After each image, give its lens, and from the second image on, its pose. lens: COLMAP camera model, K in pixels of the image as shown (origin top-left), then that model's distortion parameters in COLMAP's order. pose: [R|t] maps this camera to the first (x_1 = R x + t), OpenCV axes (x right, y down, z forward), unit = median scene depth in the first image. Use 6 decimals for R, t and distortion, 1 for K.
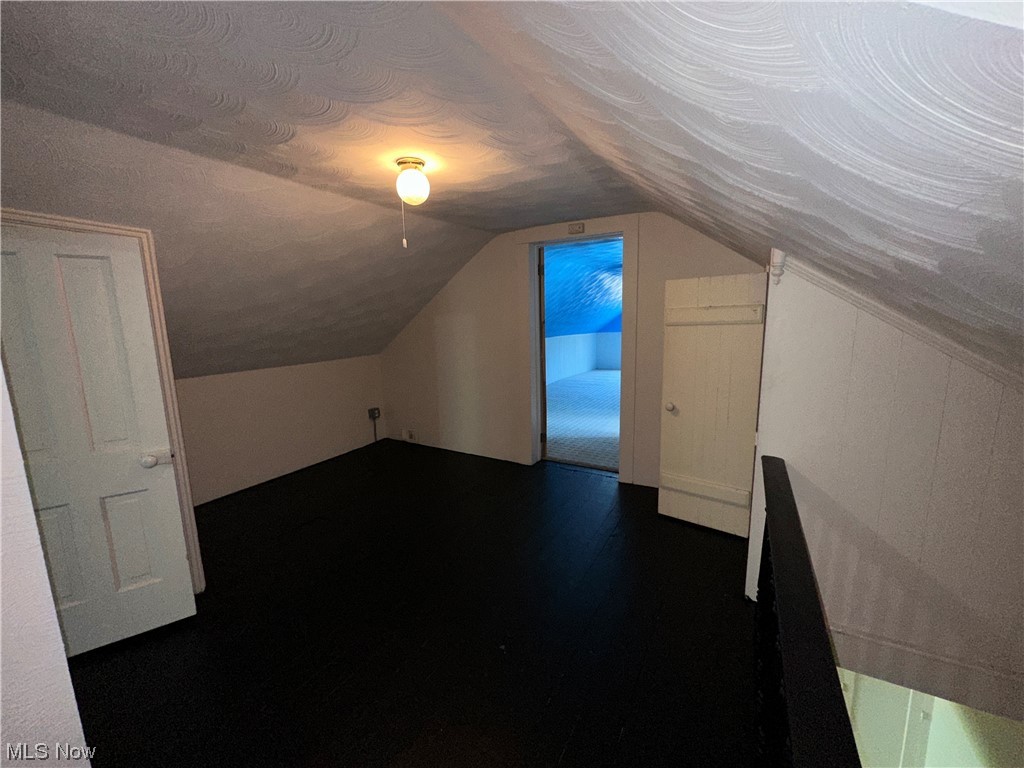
lens RADIAL K [[409.8, 0, 506.3], [0, 409.8, 384.7], [0, 0, 1]] dist [0.000564, -0.000559]
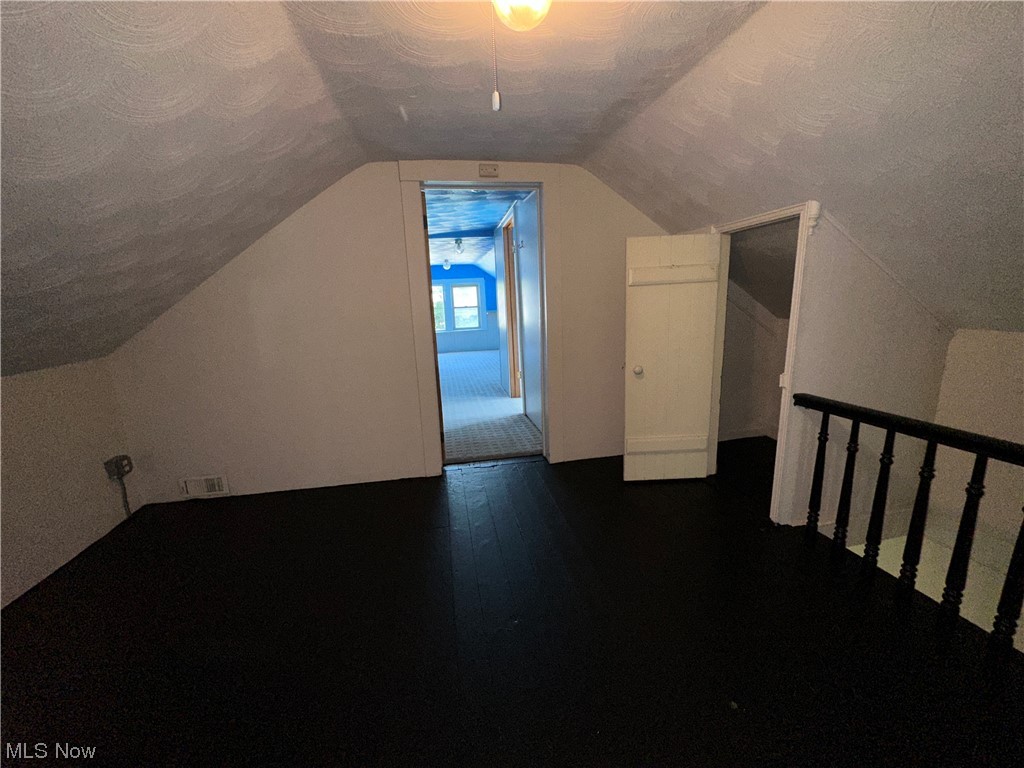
lens RADIAL K [[409.8, 0, 507.6], [0, 409.8, 387.3], [0, 0, 1]] dist [0.000564, -0.000559]
pose [[0.760433, -0.145261, 0.632962, -0.260132], [0.125690, 0.989154, 0.076003, -0.010759], [-0.637137, 0.021762, 0.770443, 0.253101]]
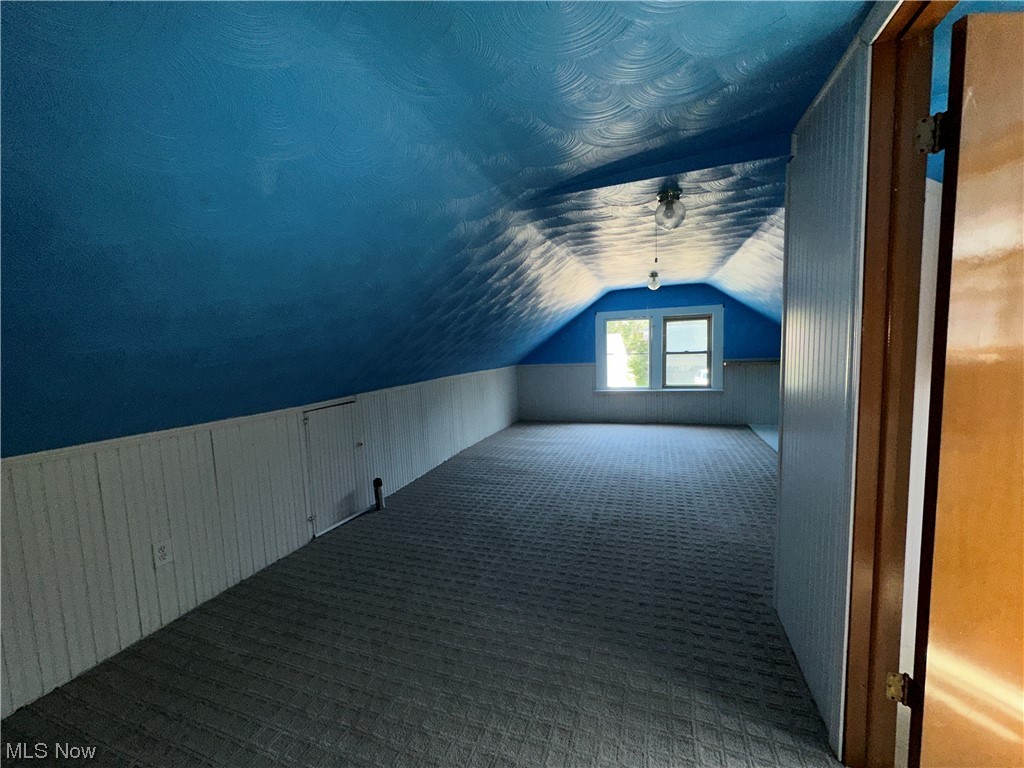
lens RADIAL K [[409.8, 0, 508.1], [0, 409.8, 383.2], [0, 0, 1]] dist [0.000564, -0.000559]
pose [[0.981539, -0.034299, 0.188163, 0.201613], [0.047180, 0.996808, -0.064406, -0.141633], [-0.185354, 0.072095, 0.980024, 0.888336]]
